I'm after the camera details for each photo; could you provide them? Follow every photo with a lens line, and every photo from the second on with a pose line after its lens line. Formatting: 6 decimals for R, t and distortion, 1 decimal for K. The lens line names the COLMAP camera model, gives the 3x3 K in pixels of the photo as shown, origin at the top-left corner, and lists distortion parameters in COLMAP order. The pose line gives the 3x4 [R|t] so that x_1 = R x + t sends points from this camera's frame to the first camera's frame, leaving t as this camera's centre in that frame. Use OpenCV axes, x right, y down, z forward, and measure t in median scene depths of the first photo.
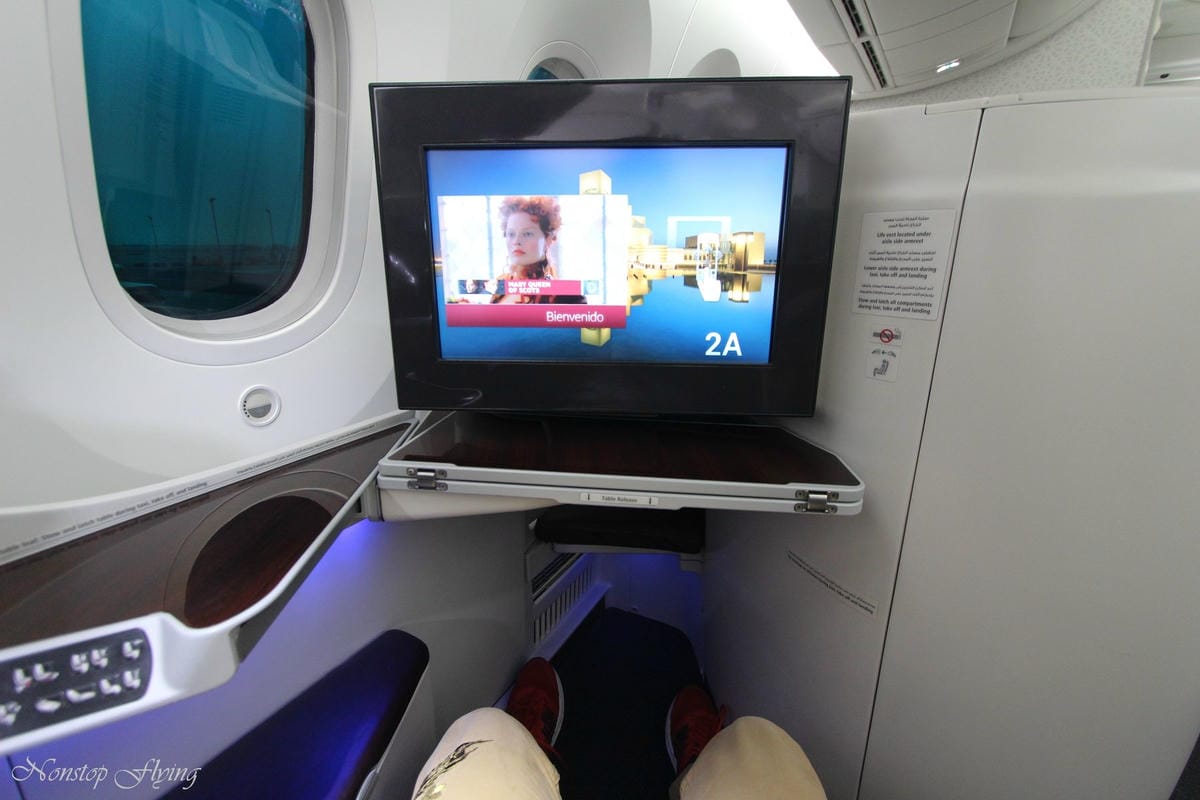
lens RADIAL K [[555.4, 0, 600.0], [0, 555.4, 400.0], [0, 0, 1]] dist [-0.018638, 0.001220]
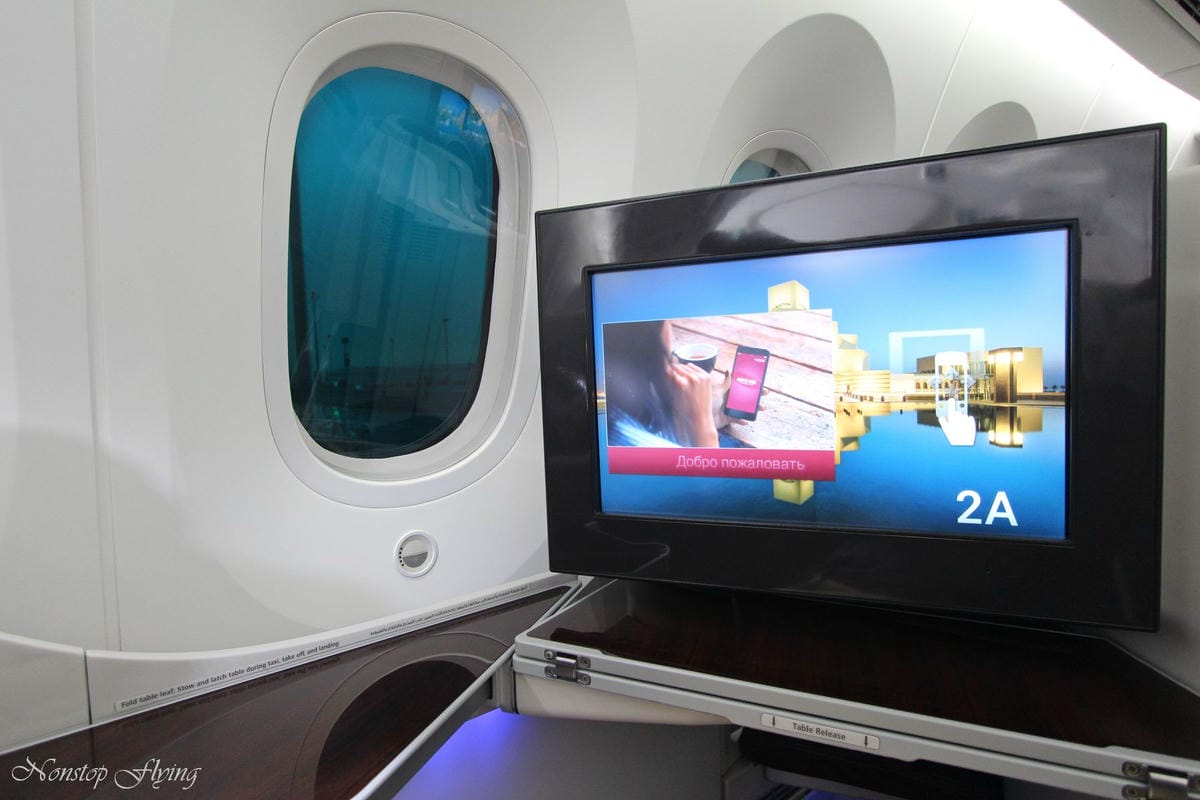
lens RADIAL K [[691.6, 0, 600.0], [0, 691.6, 400.0], [0, 0, 1]] dist [-0.021901, 0.009236]
pose [[0.930947, -0.018230, -0.364699, 0.095280], [-0.056887, 0.979318, -0.194165, -0.040999], [0.360696, 0.201504, 0.910656, 0.037970]]
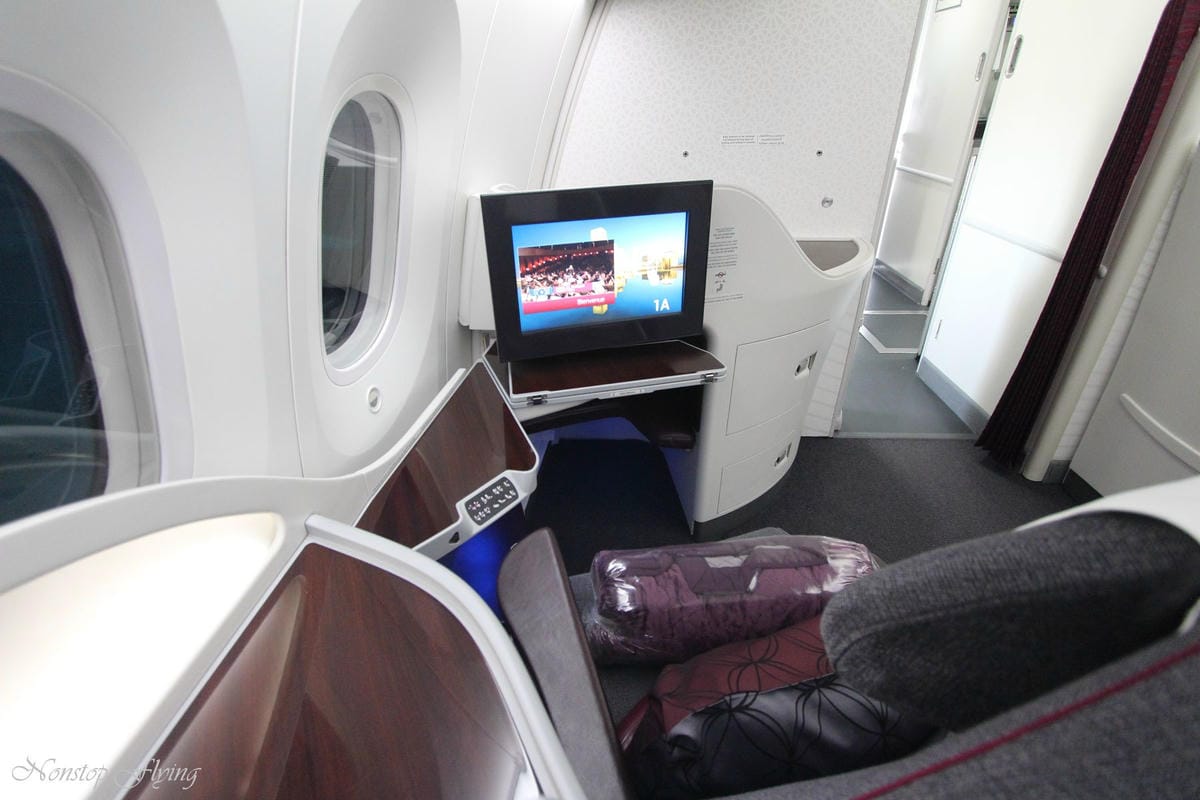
lens RADIAL K [[554.0, 0, 599.4], [0, 554.0, 382.1], [0, 0, 1]] dist [-0.014181, 0.000495]
pose [[0.933444, -0.181678, 0.309314, -0.684930], [0.112449, 0.966998, 0.228627, -0.326342], [-0.340642, -0.178629, 0.923068, -0.865138]]
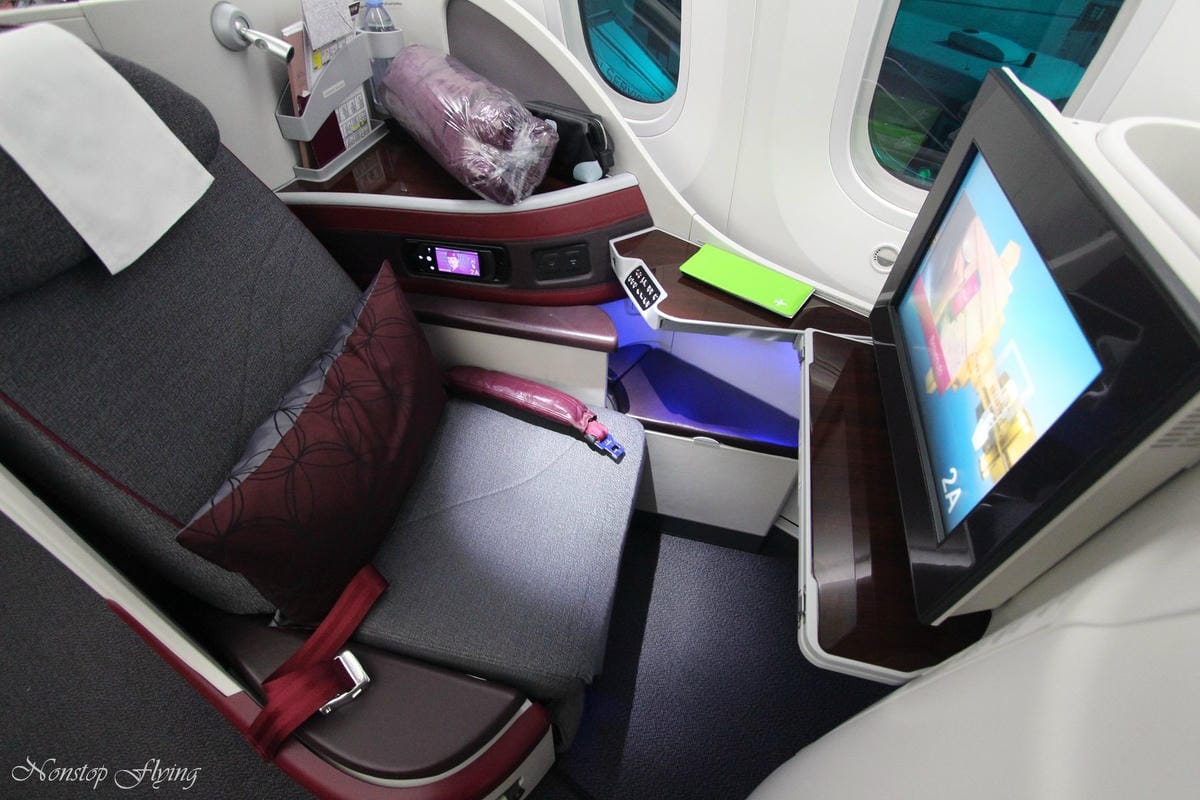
lens RADIAL K [[555.4, 0, 600.0], [0, 555.4, 400.0], [0, 0, 1]] dist [-0.018638, 0.001220]
pose [[-0.174193, 0.713983, -0.678149, 0.835645], [-0.297775, 0.618241, 0.727398, -0.674527], [0.938609, 0.328643, 0.104913, 0.361618]]
